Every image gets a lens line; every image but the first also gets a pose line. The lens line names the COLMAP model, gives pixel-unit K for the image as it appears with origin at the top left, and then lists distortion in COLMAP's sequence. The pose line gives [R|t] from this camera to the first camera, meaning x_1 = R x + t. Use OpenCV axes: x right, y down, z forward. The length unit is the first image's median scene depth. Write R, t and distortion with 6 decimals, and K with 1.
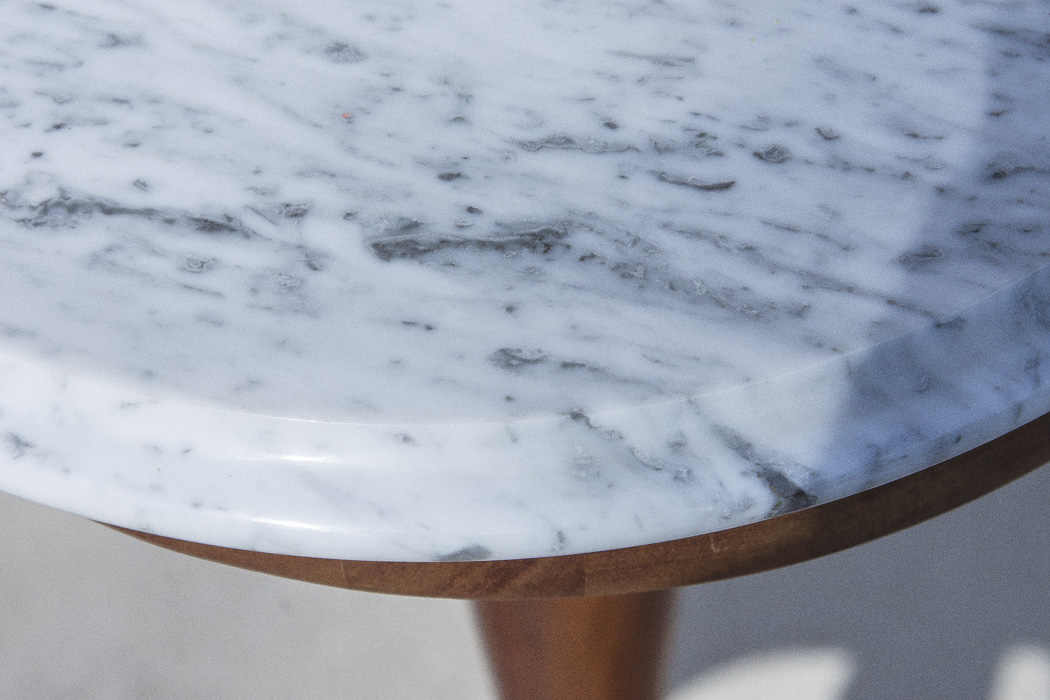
lens RADIAL K [[3446.1, 0, 525.0], [0, 3446.1, 350.0], [0, 0, 1]] dist [0.268681, 0.639234]
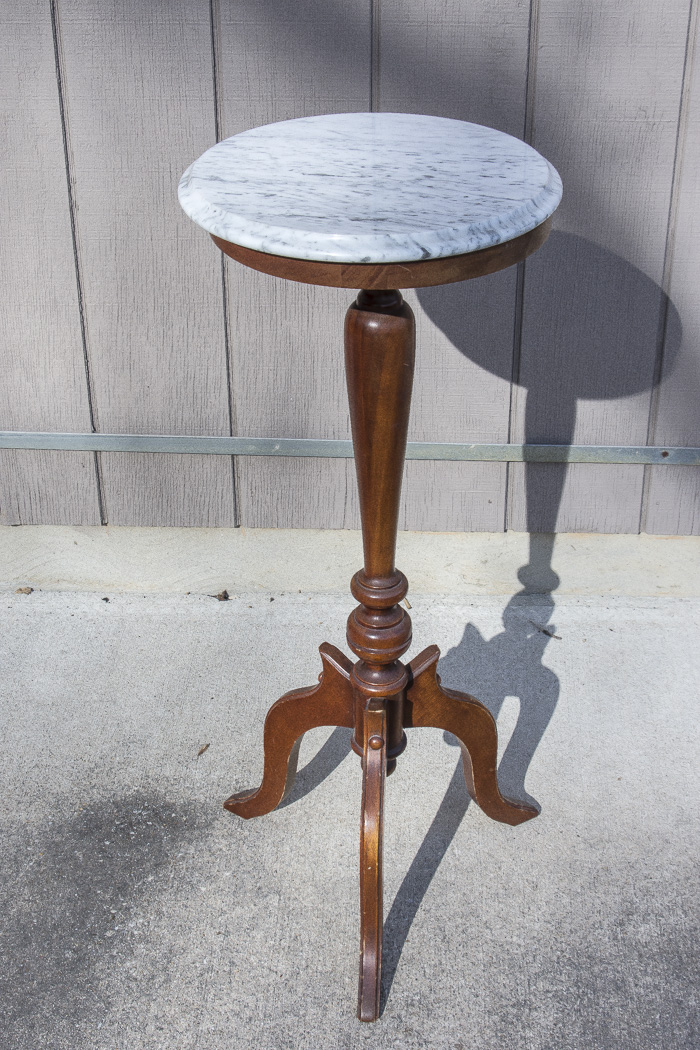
lens RADIAL K [[1562.6, 0, 350.0], [0, 1562.6, 525.0], [0, 0, 1]] dist [-0.089589, 0.036298]
pose [[0.998895, 0.046757, -0.004686, -0.011142], [-0.045154, 0.927448, -0.371216, 1.319413], [-0.013012, 0.371018, 0.928535, -1.087772]]
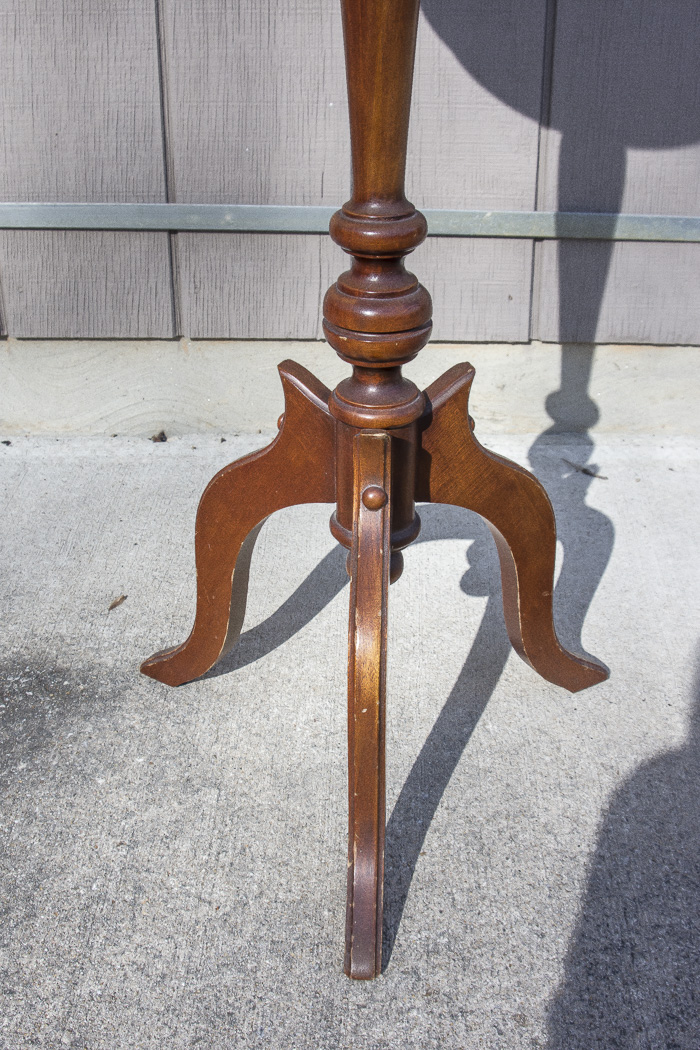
lens RADIAL K [[1336.4, 0, 350.0], [0, 1336.4, 525.0], [0, 0, 1]] dist [-0.153750, 0.087607]
pose [[0.998987, 0.042627, 0.014427, -0.003105], [-0.032483, 0.904893, -0.424398, 1.260186], [-0.031145, 0.423500, 0.905361, 0.567270]]
